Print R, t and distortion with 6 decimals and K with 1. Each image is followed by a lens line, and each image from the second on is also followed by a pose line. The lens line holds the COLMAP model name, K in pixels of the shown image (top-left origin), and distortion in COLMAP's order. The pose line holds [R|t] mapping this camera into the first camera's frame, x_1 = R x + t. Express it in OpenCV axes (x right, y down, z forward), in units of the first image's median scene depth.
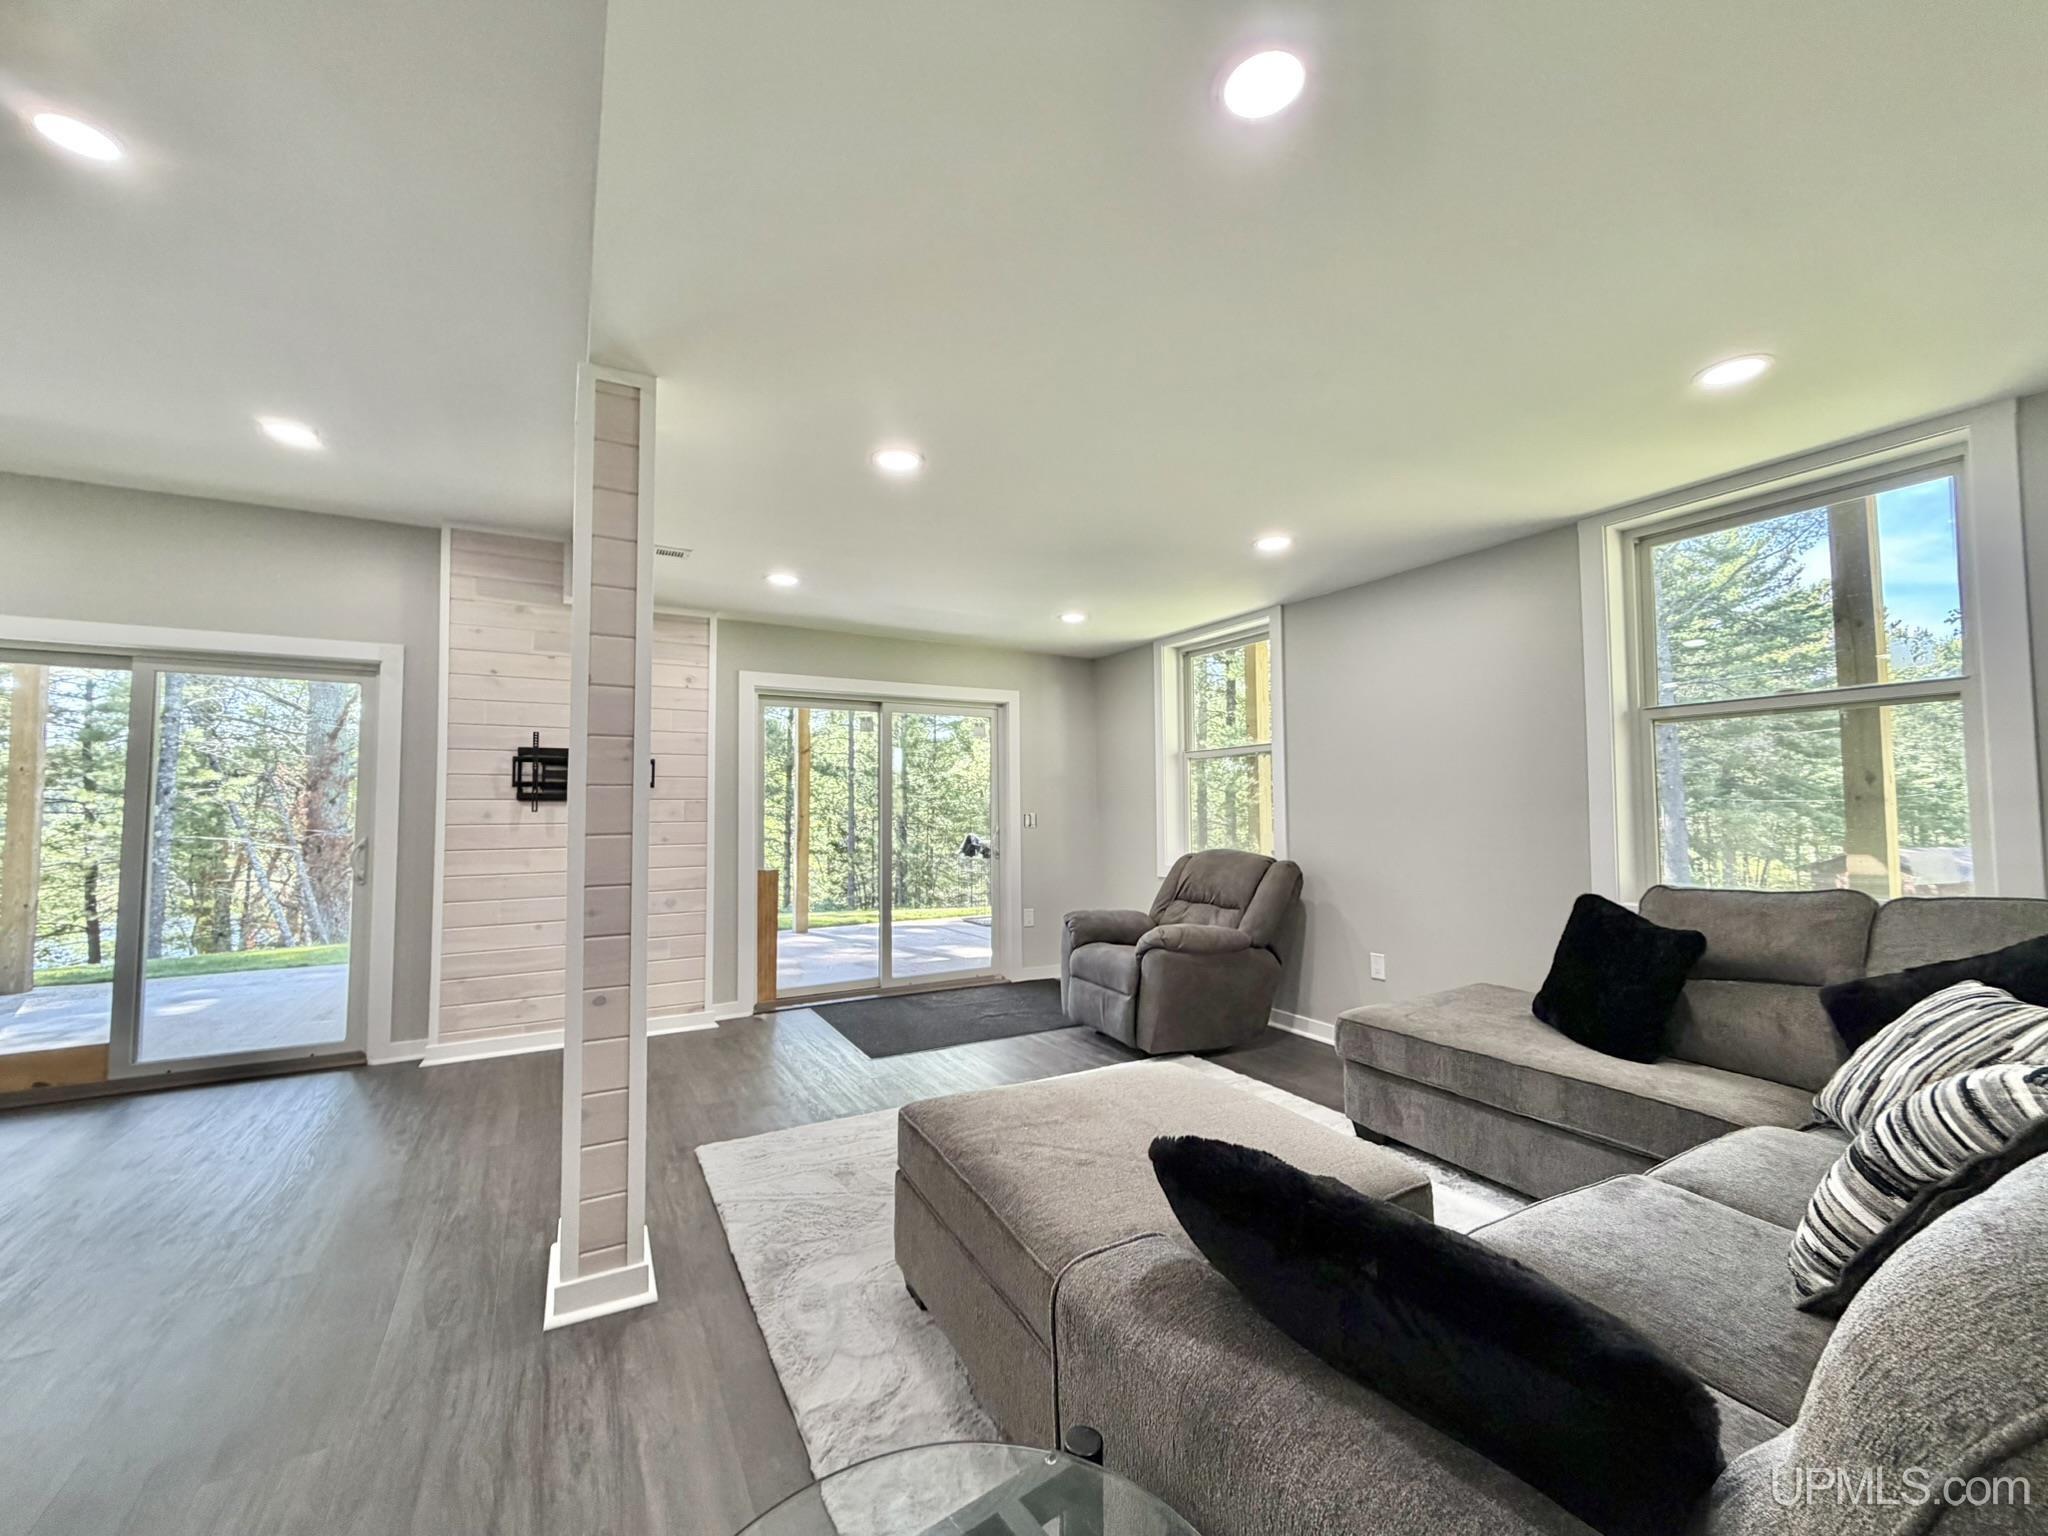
lens RADIAL K [[816.3, 0, 1026.1], [0, 816.3, 770.1], [0, 0, 1]] dist [-0.002216, -0.000433]
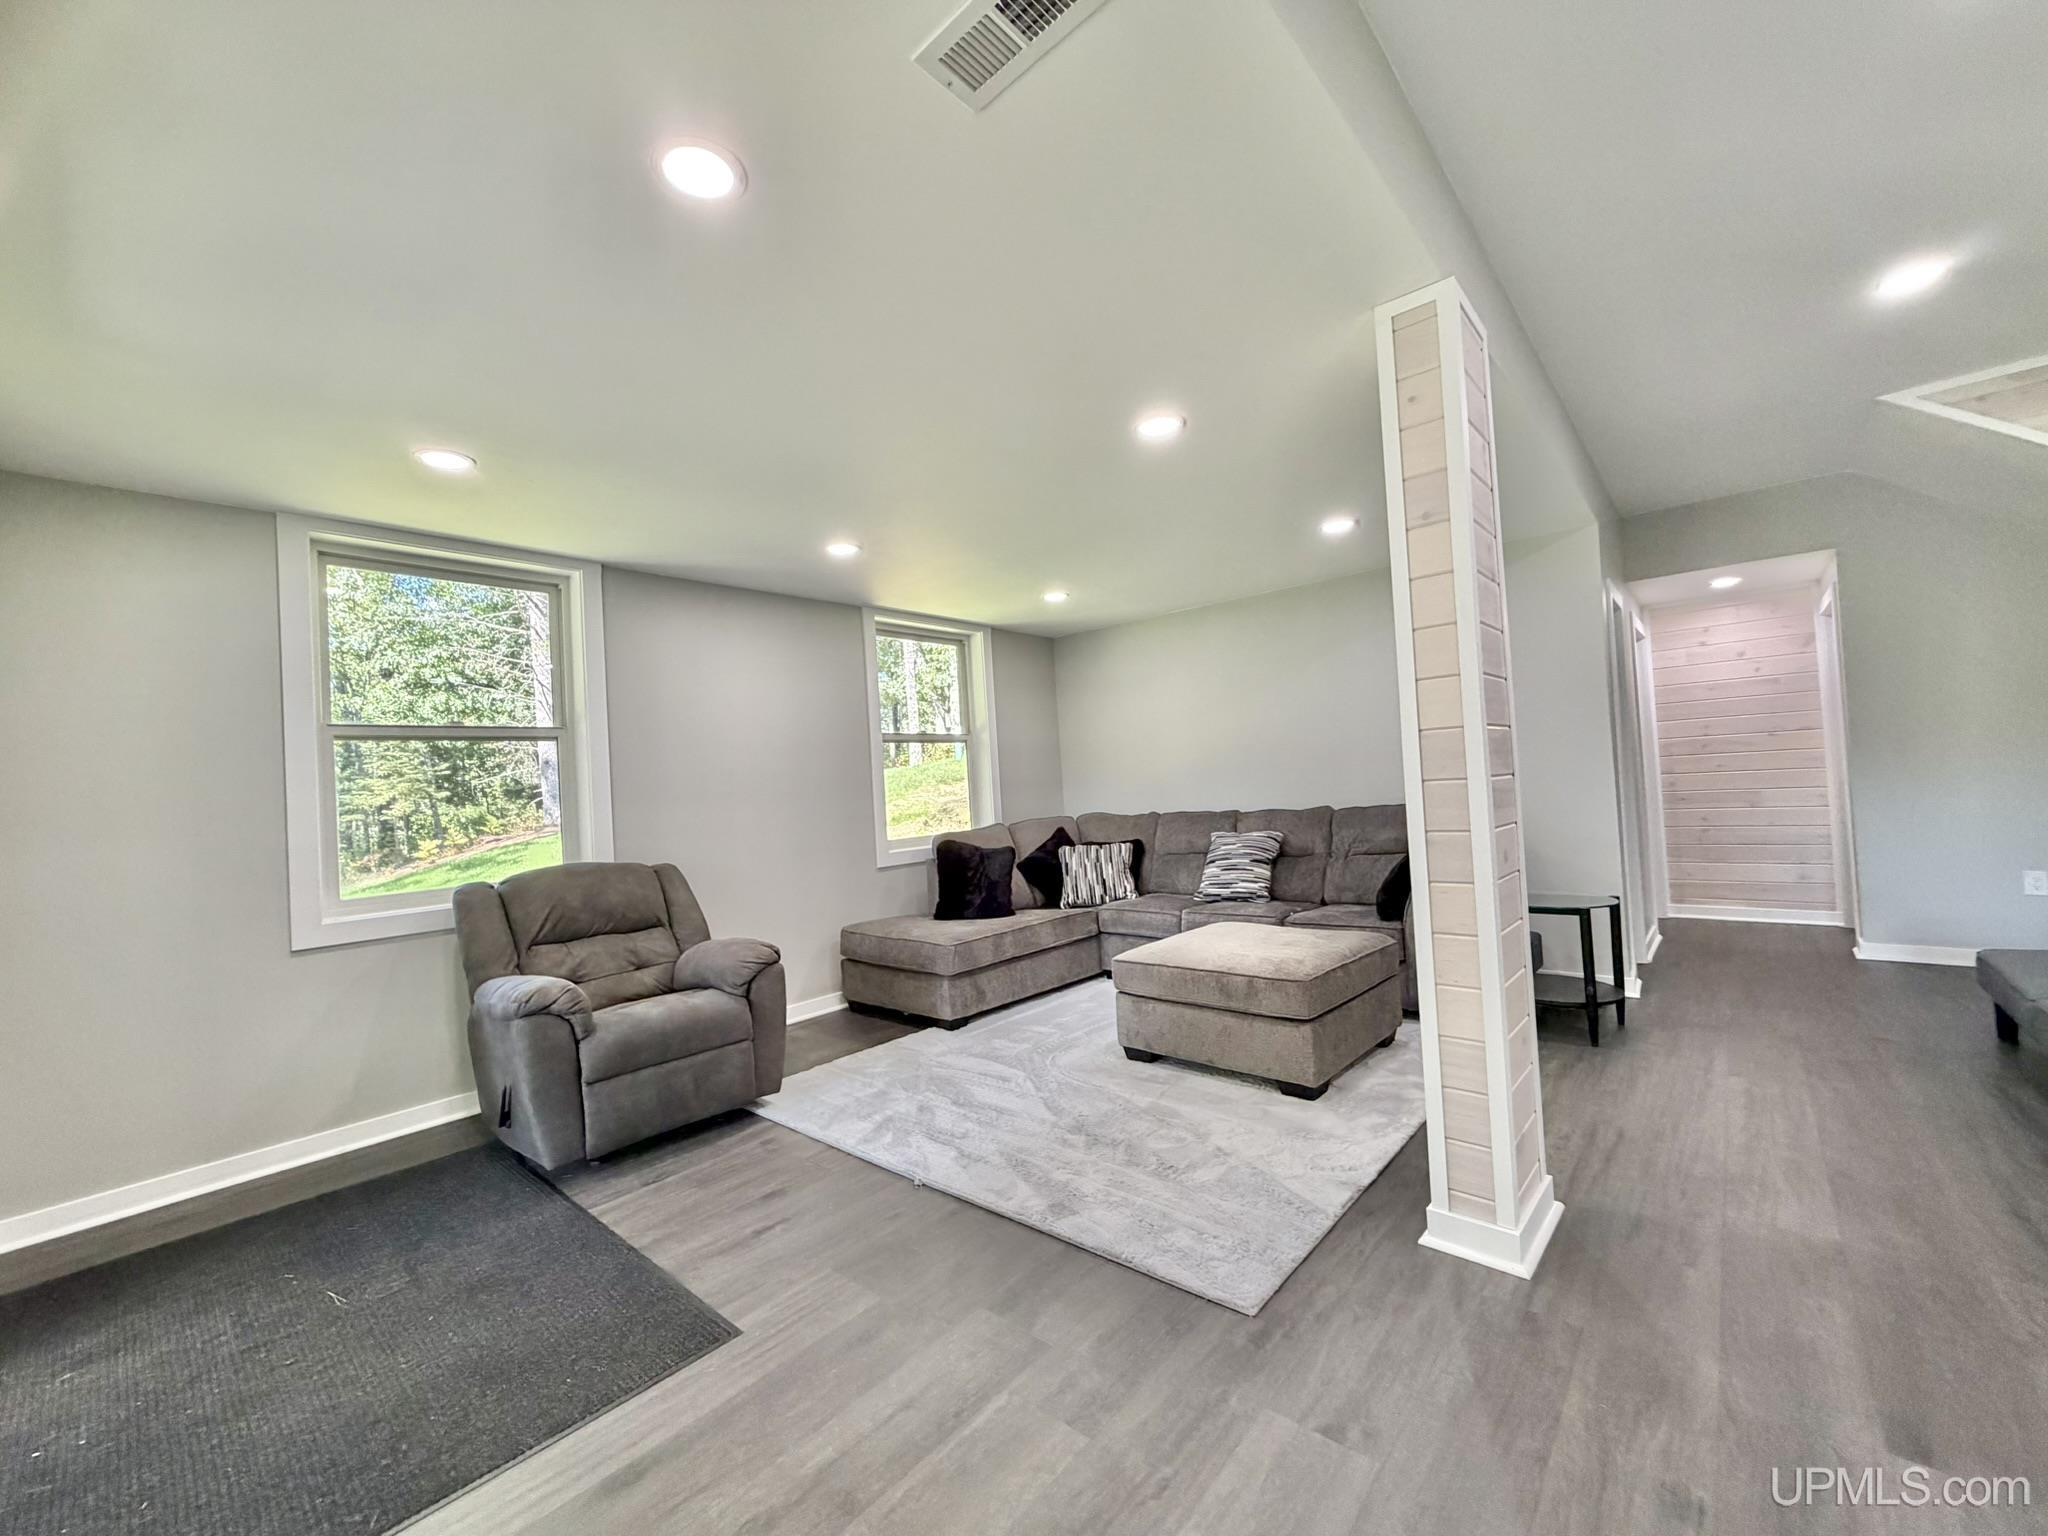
lens RADIAL K [[816.3, 0, 1026.1], [0, 816.3, 770.1], [0, 0, 1]] dist [-0.002216, -0.000433]
pose [[-0.326961, 0.065693, 0.942752, -0.687693], [0.031084, 0.997789, -0.058747, 0.083593], [-0.944526, 0.010097, -0.328280, 1.008456]]
